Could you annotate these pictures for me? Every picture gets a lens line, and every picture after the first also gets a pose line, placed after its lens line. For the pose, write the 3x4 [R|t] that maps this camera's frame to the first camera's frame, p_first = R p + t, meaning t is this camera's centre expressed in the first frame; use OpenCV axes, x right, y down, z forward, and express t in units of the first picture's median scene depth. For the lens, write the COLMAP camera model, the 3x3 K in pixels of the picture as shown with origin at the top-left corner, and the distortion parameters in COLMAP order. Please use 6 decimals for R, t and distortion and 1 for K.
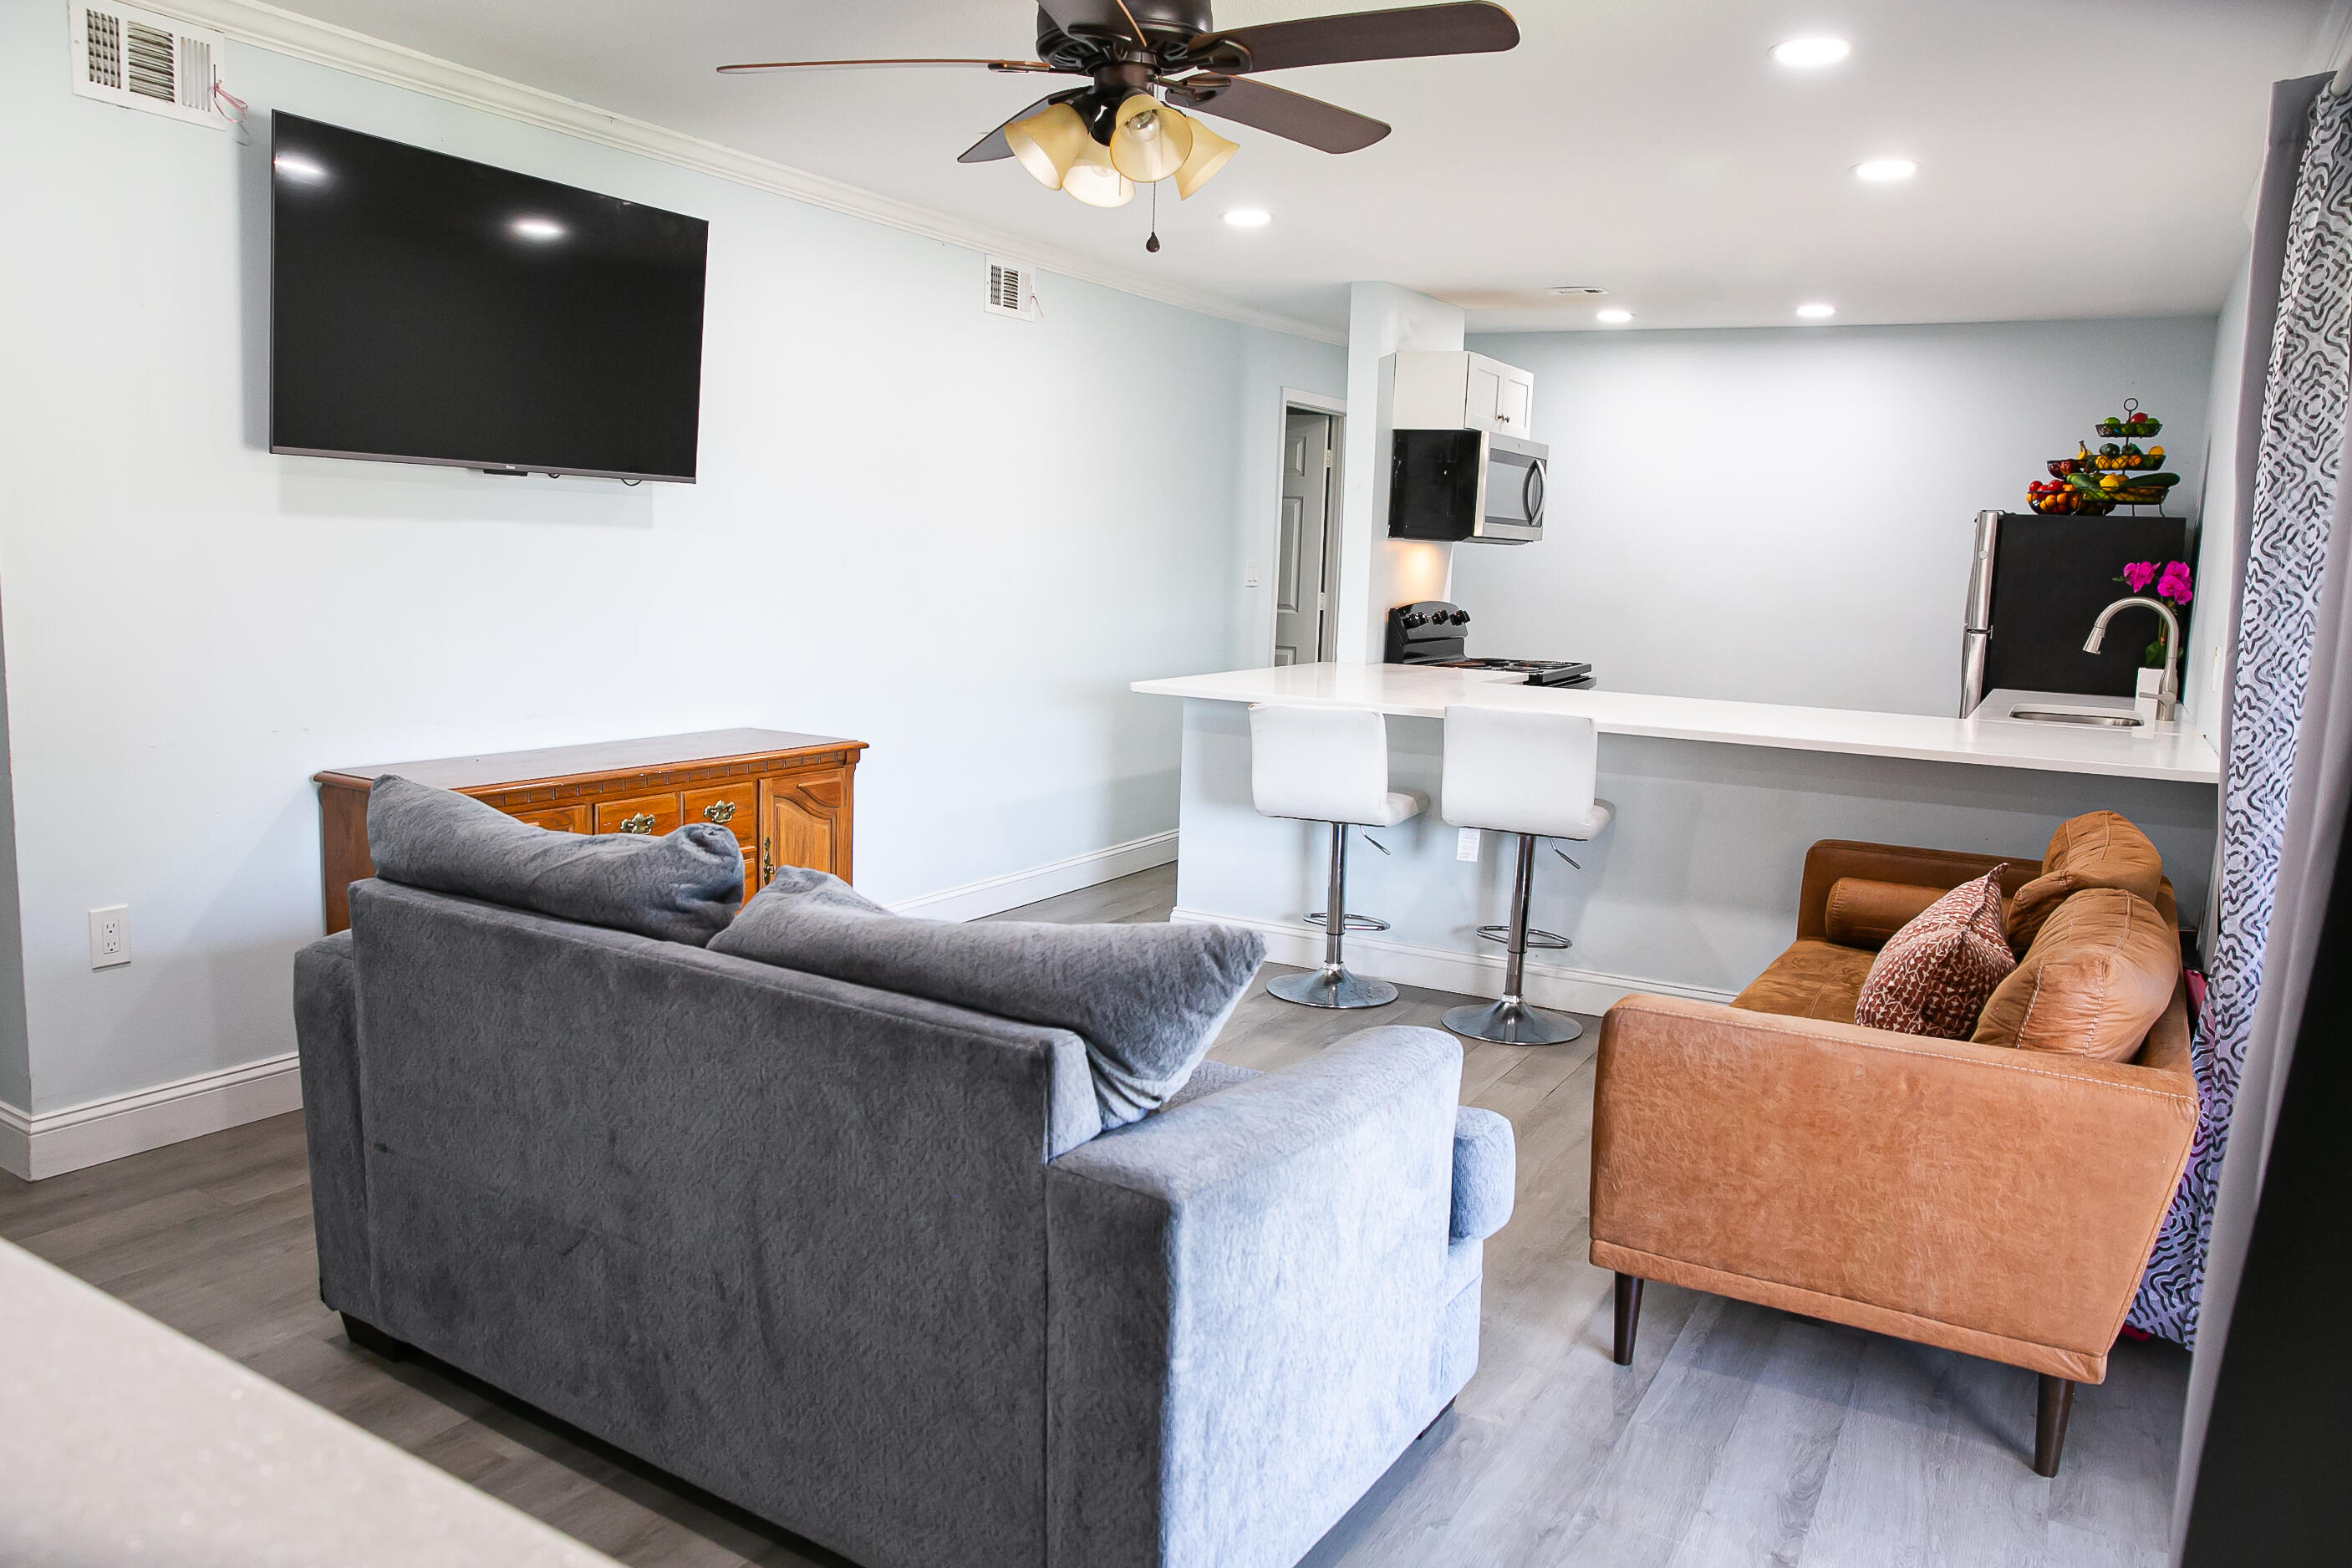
lens RADIAL K [[1617.3, 0, 1176.0], [0, 1617.3, 784.0], [0, 0, 1]] dist [-0.109507, 0.096108]
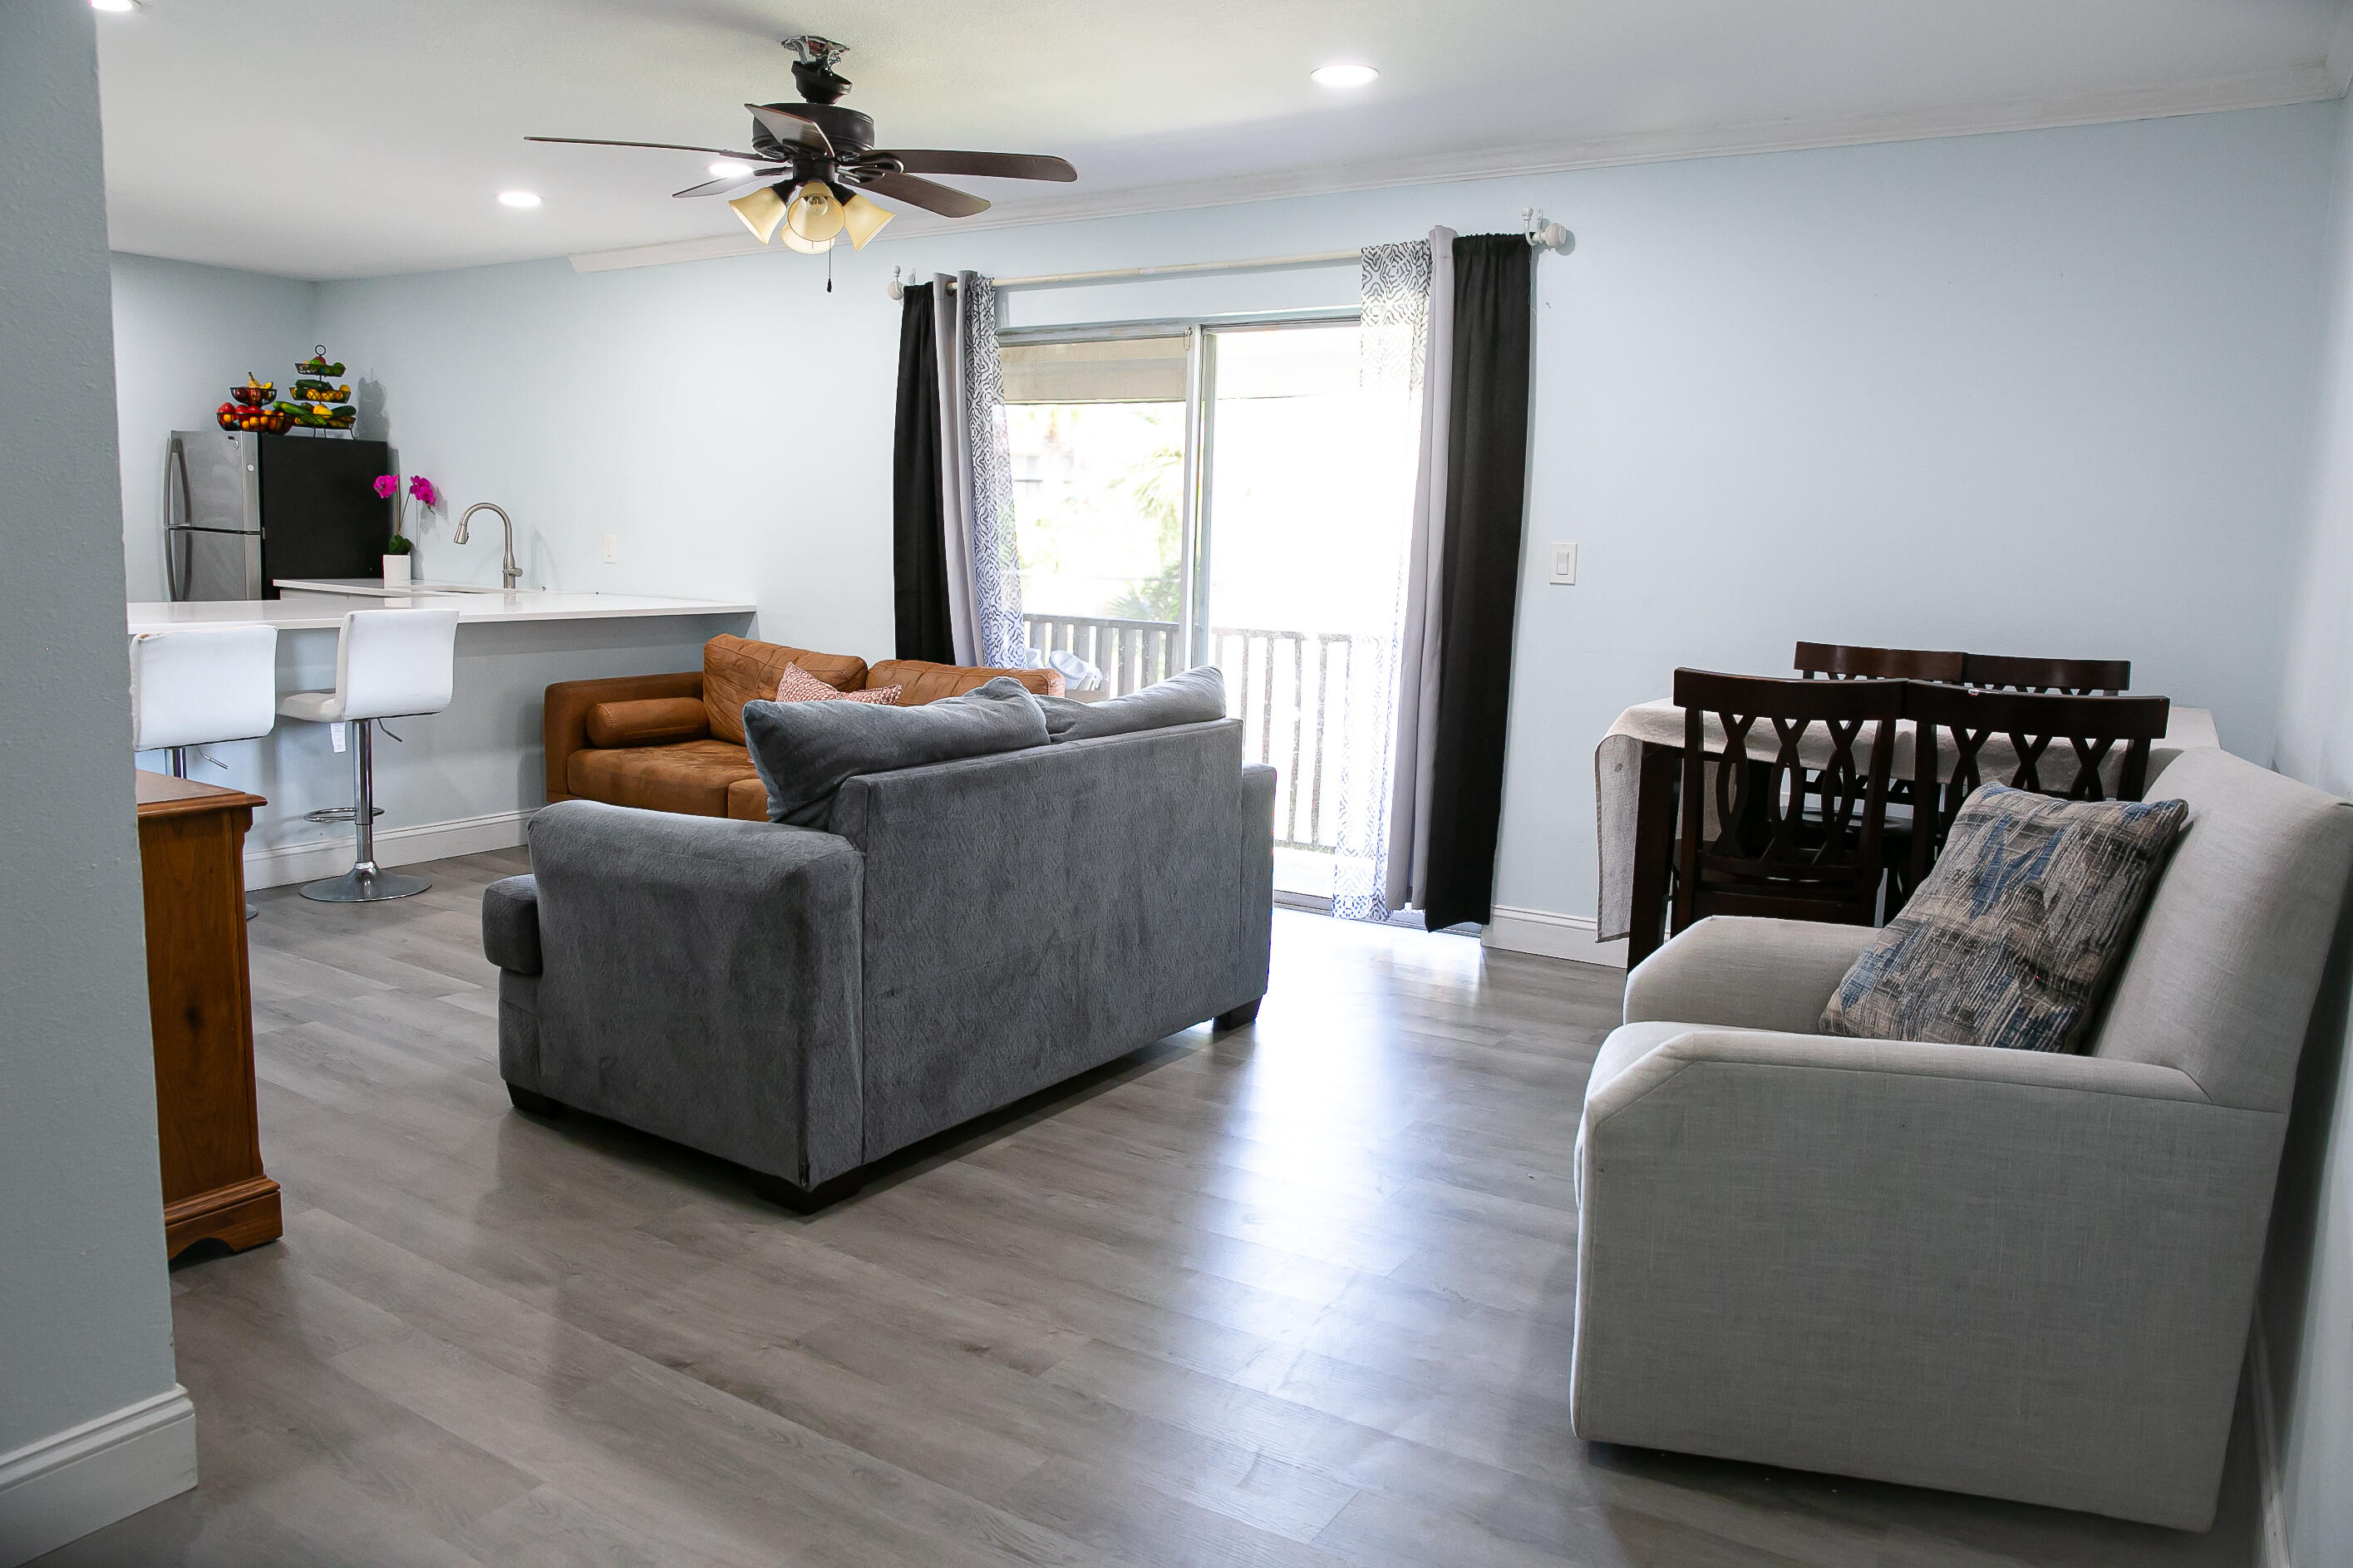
lens RADIAL K [[1586.6, 0, 1176.5], [0, 1586.6, 784.0], [0, 0, 1]] dist [-0.116883, 0.076418]
pose [[0.037716, -0.185785, 0.981866, -0.829710], [0.107121, 0.977655, 0.180873, -0.060825], [-0.993530, 0.098357, 0.056775, 0.348881]]
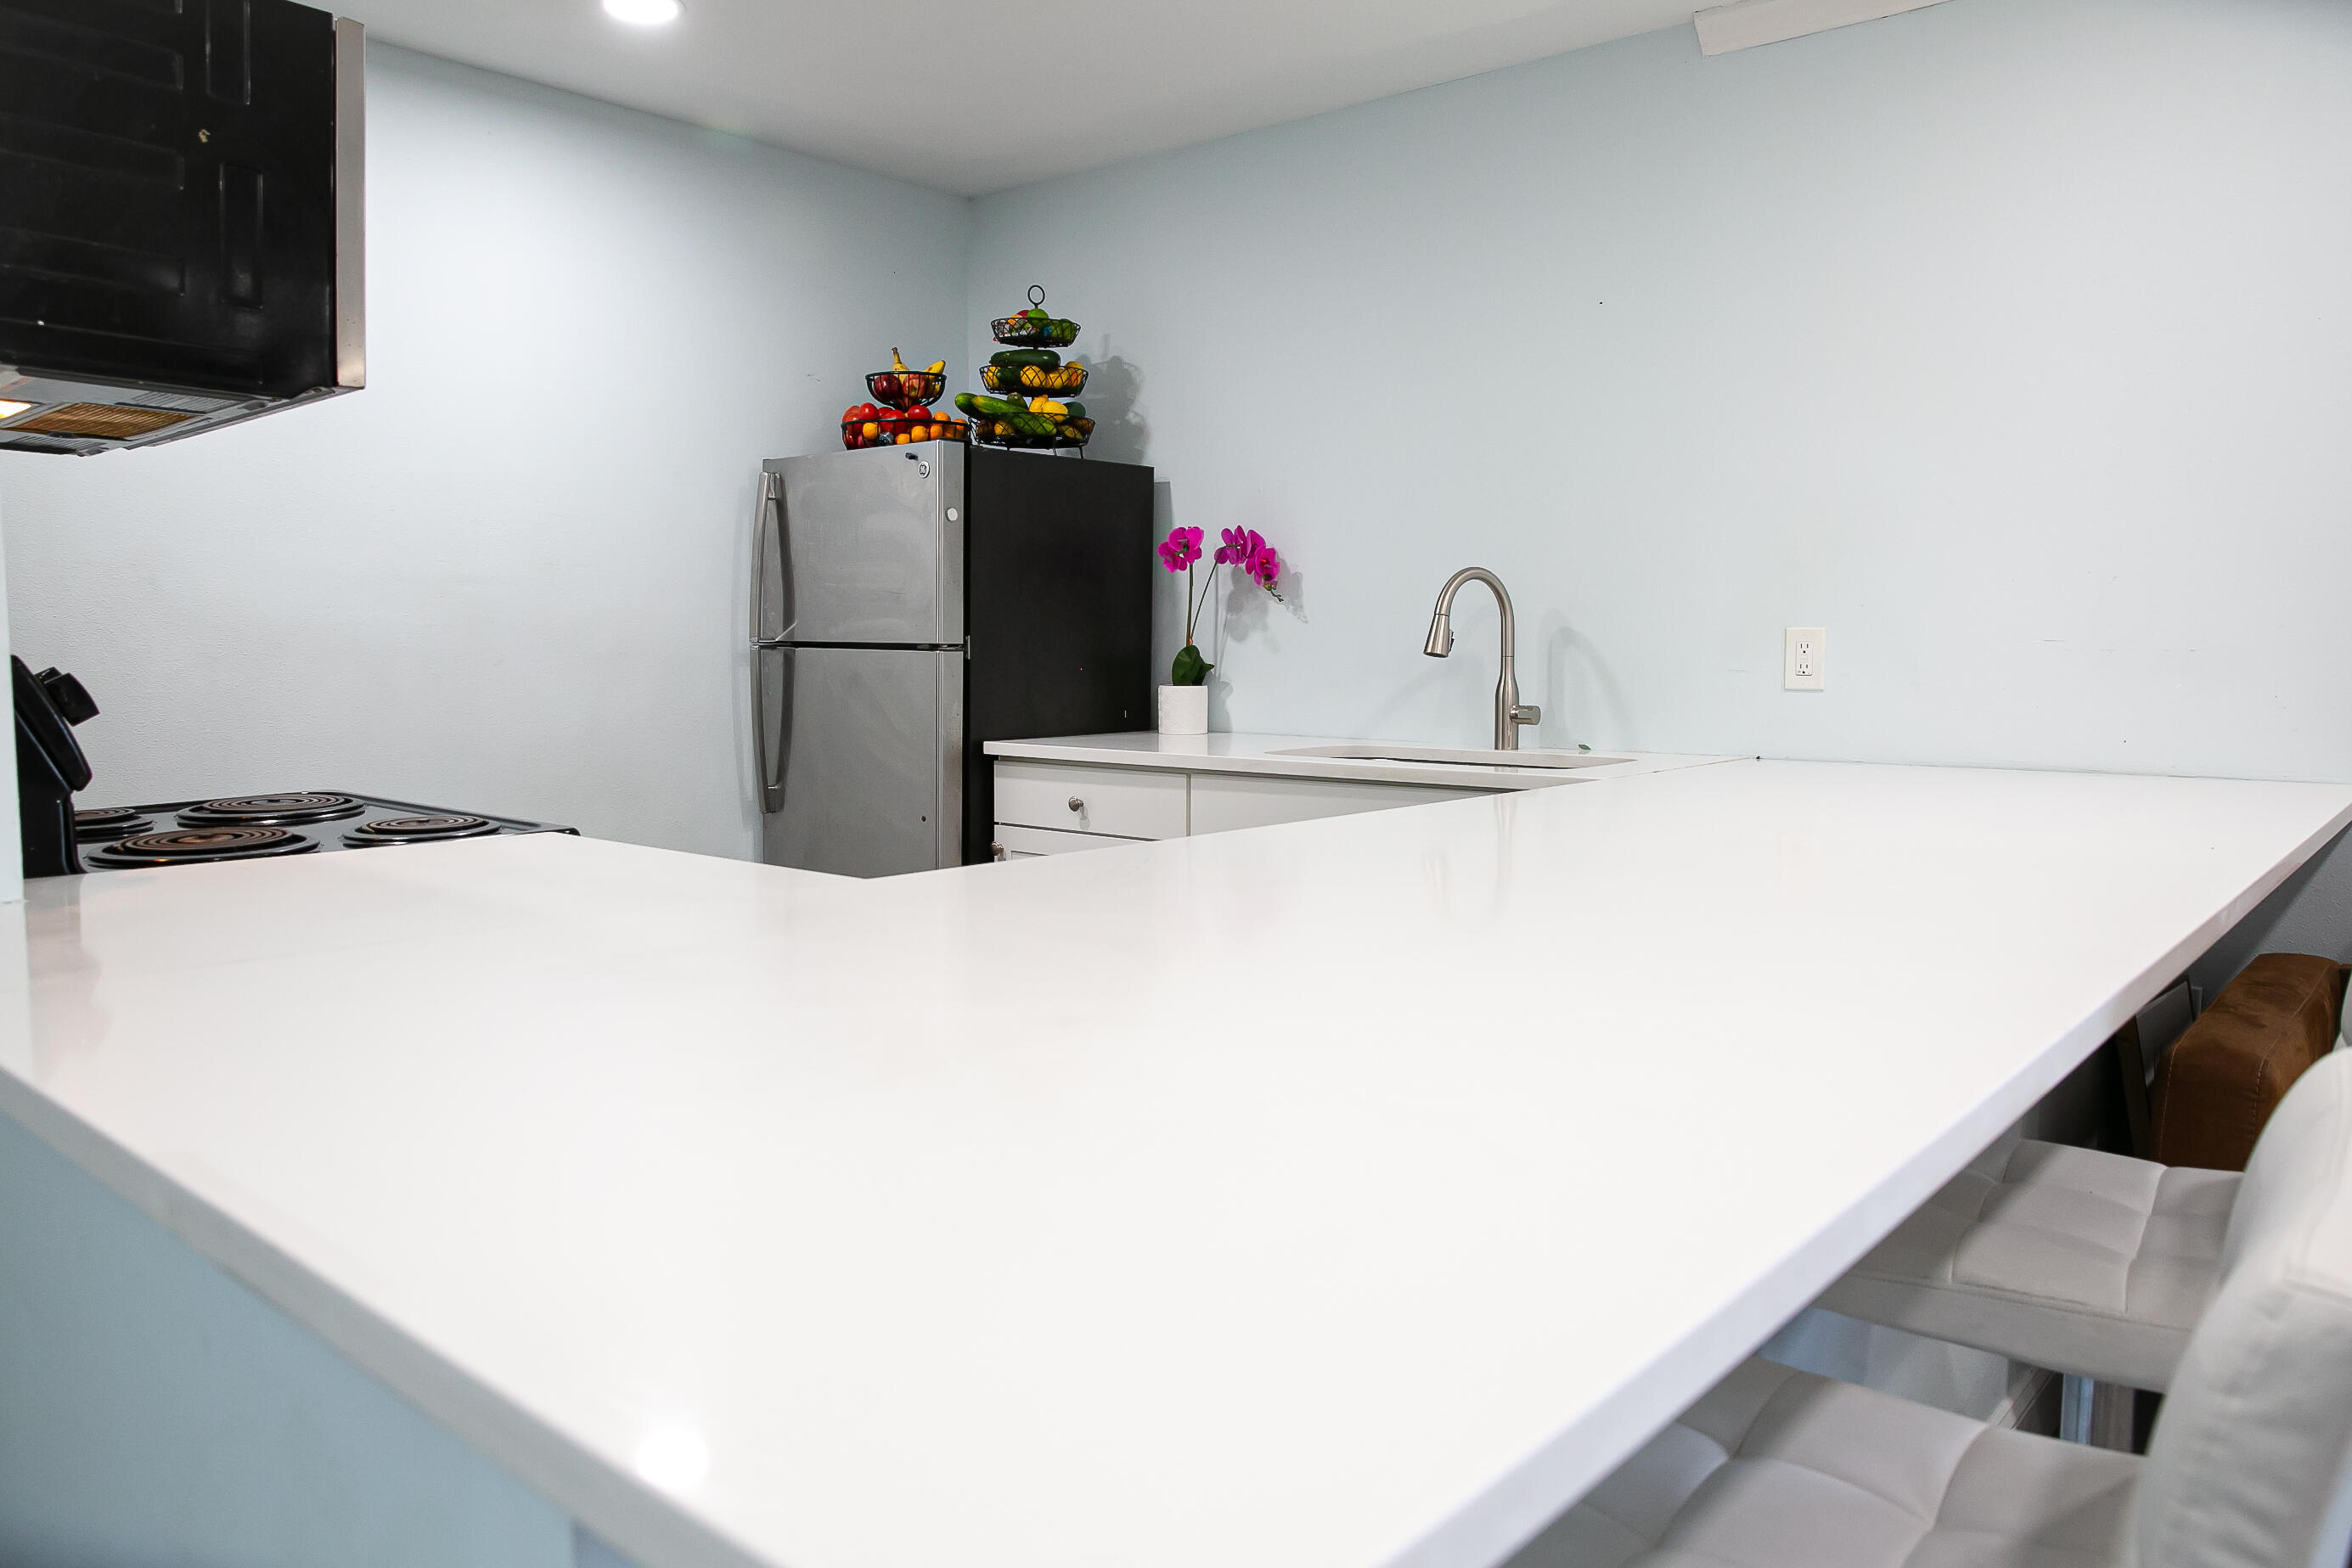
lens RADIAL K [[1683.6, 0, 1176.0], [0, 1683.6, 784.0], [0, 0, 1]] dist [-0.114972, 0.093828]
pose [[0.190856, -0.113375, 0.975049, -0.104457], [0.148501, 0.985210, 0.085489, -0.115491], [-0.970320, 0.128479, 0.204869, 1.055770]]
